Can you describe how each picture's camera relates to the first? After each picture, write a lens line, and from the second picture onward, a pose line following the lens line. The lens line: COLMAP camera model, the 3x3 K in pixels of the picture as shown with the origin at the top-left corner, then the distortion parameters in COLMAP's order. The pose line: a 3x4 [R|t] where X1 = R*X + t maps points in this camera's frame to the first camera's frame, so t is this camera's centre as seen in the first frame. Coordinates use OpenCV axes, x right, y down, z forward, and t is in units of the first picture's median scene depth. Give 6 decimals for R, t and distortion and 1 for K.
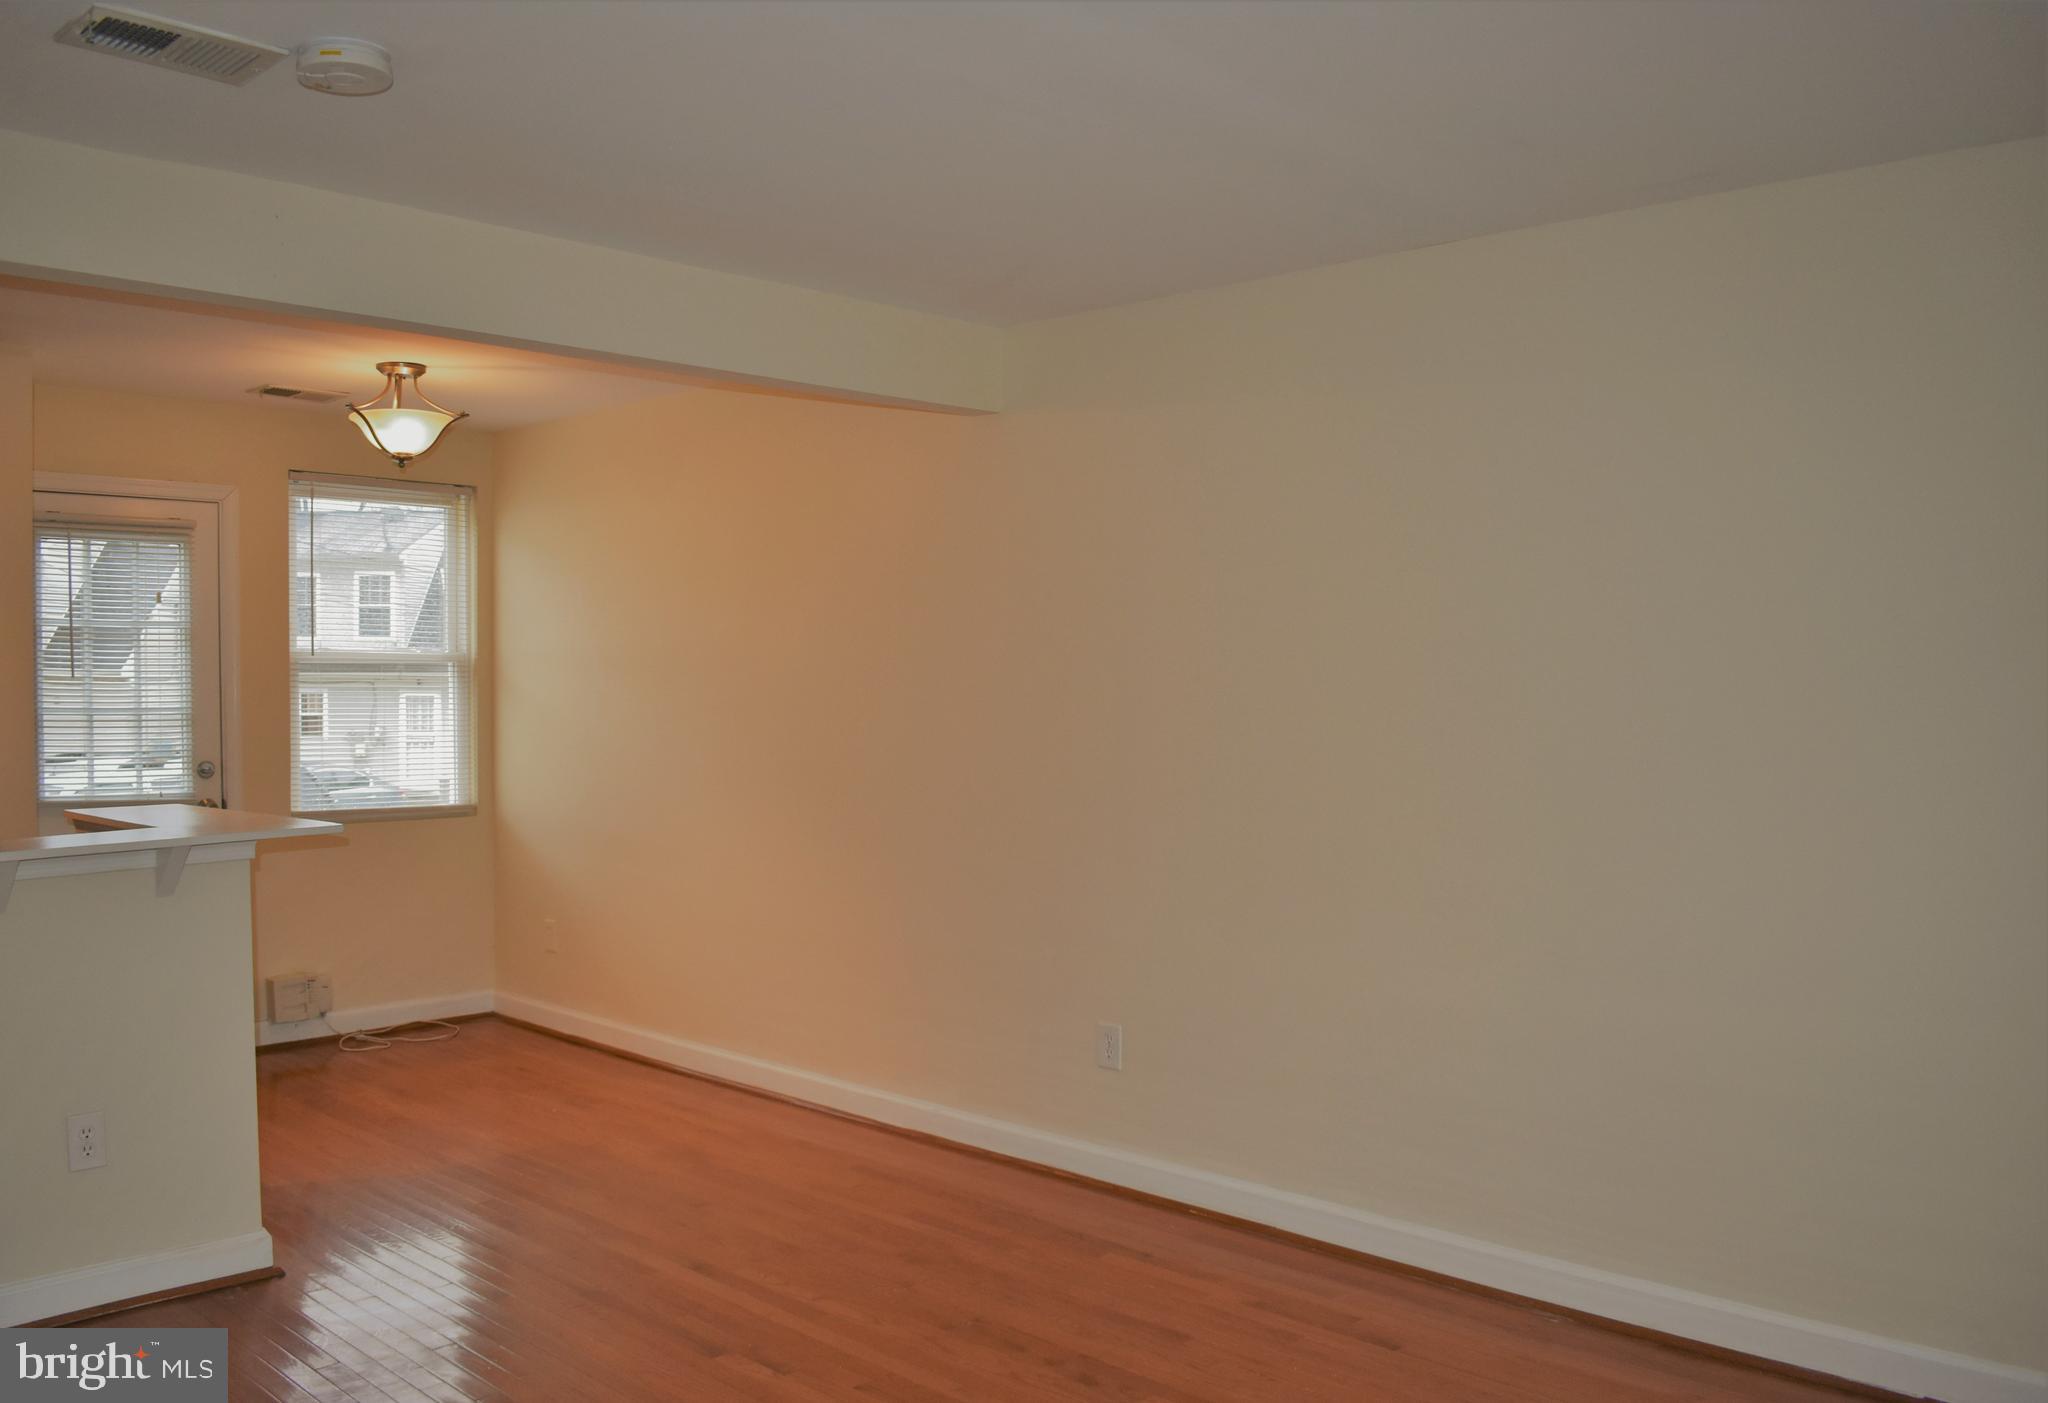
lens RADIAL K [[1543.2, 0, 1024.0], [0, 1543.2, 701.5], [0, 0, 1]] dist [-0.006811, -0.002119]
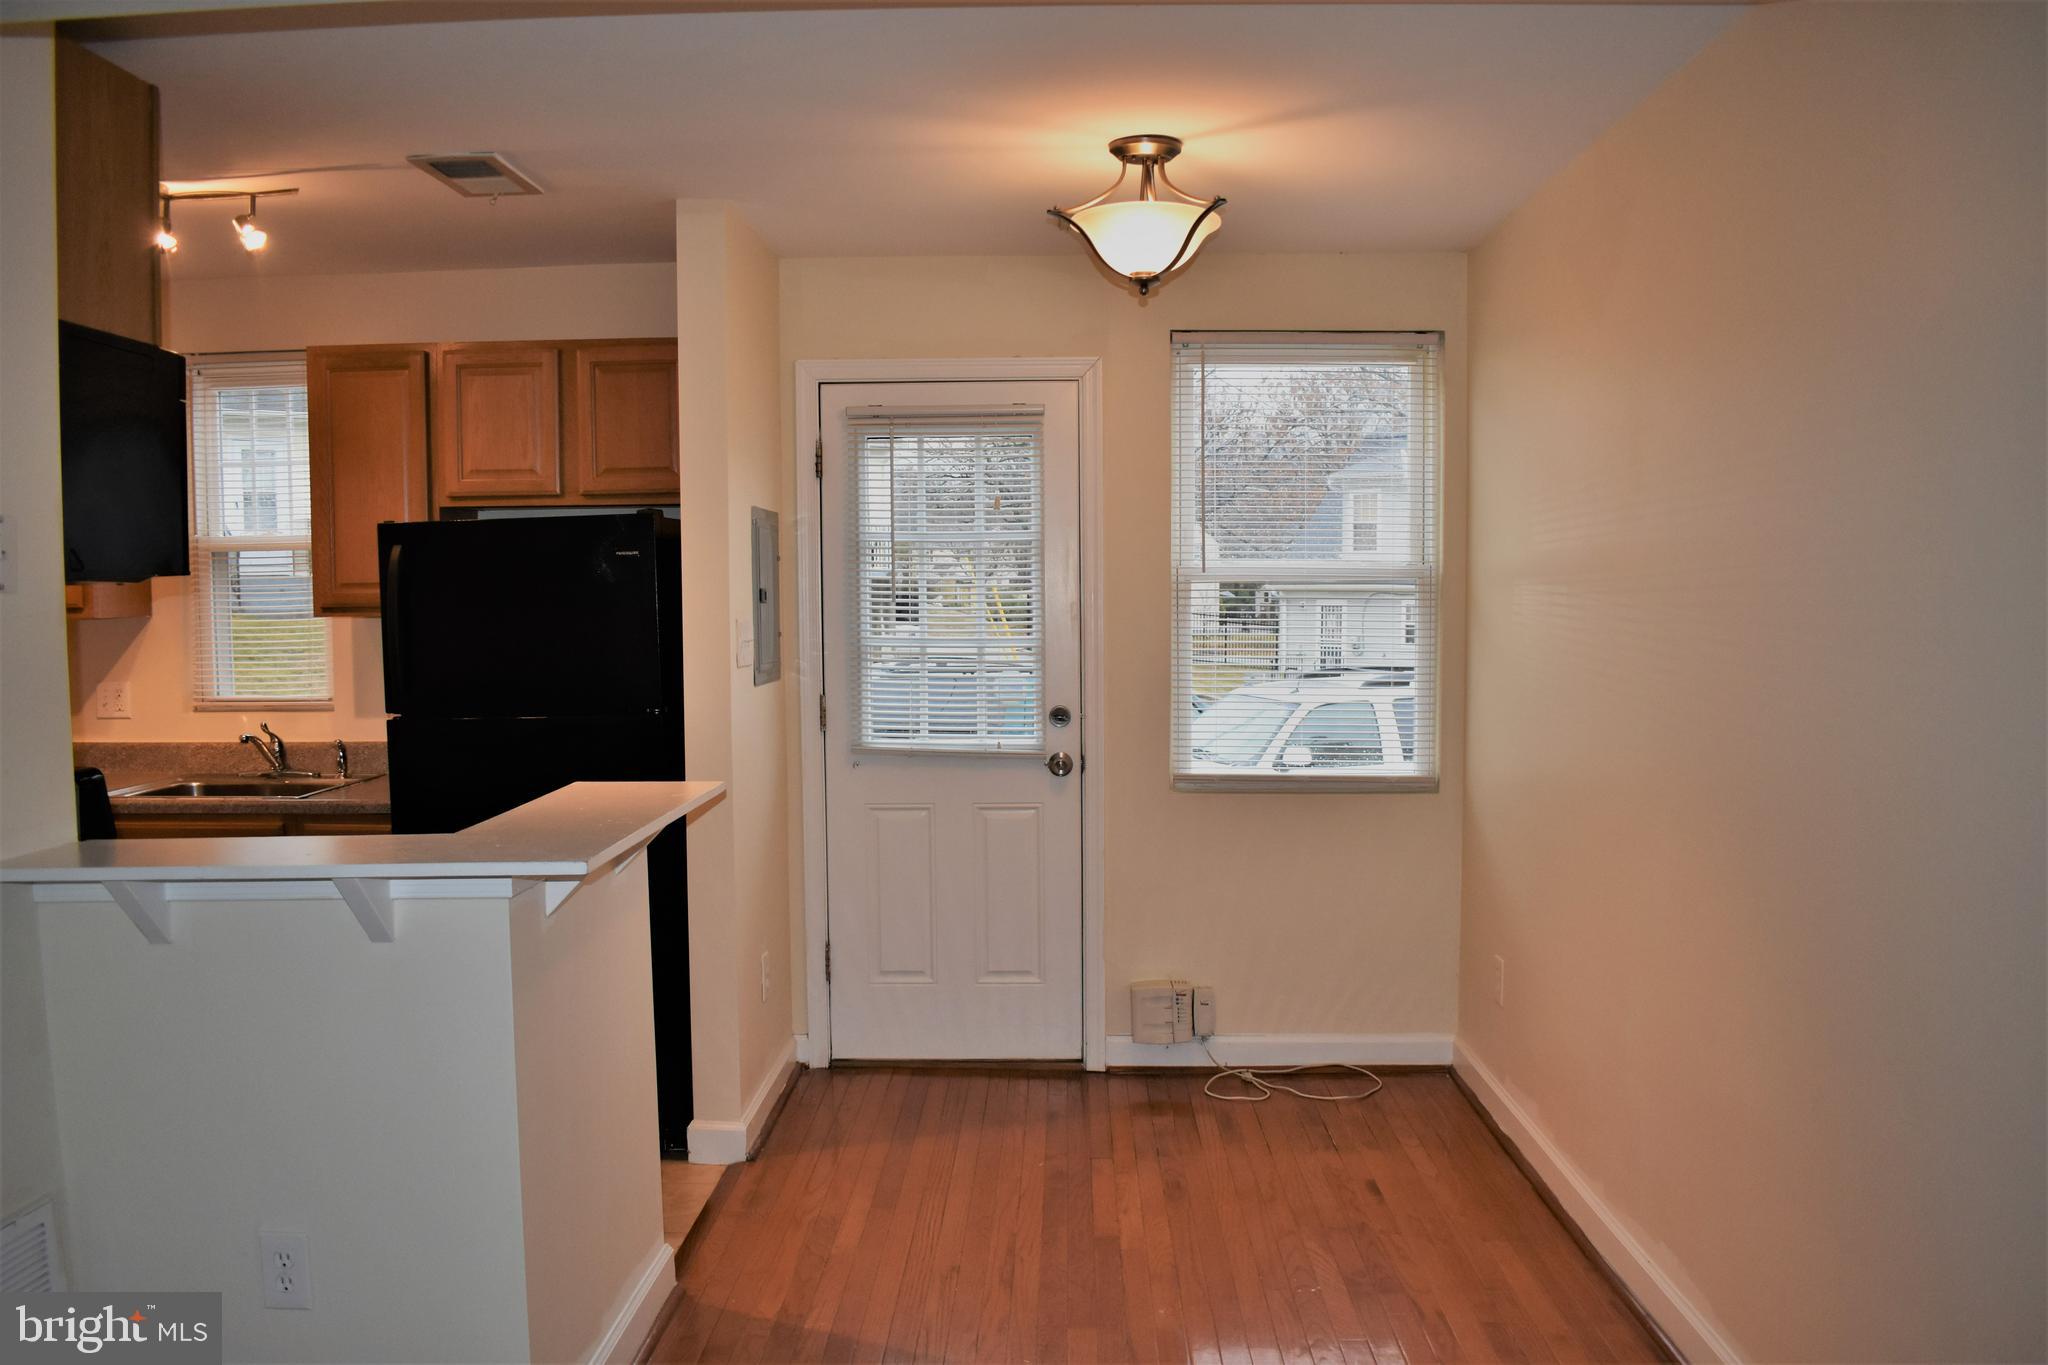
lens RADIAL K [[1631.7, 0, 1024.0], [0, 1631.7, 682.5], [0, 0, 1]] dist [-0.094697, 0.013091]
pose [[0.677146, 0.038172, -0.734858, 0.074767], [-0.007726, 0.998967, 0.044772, -0.010527], [0.735808, -0.024639, 0.676742, 0.392122]]
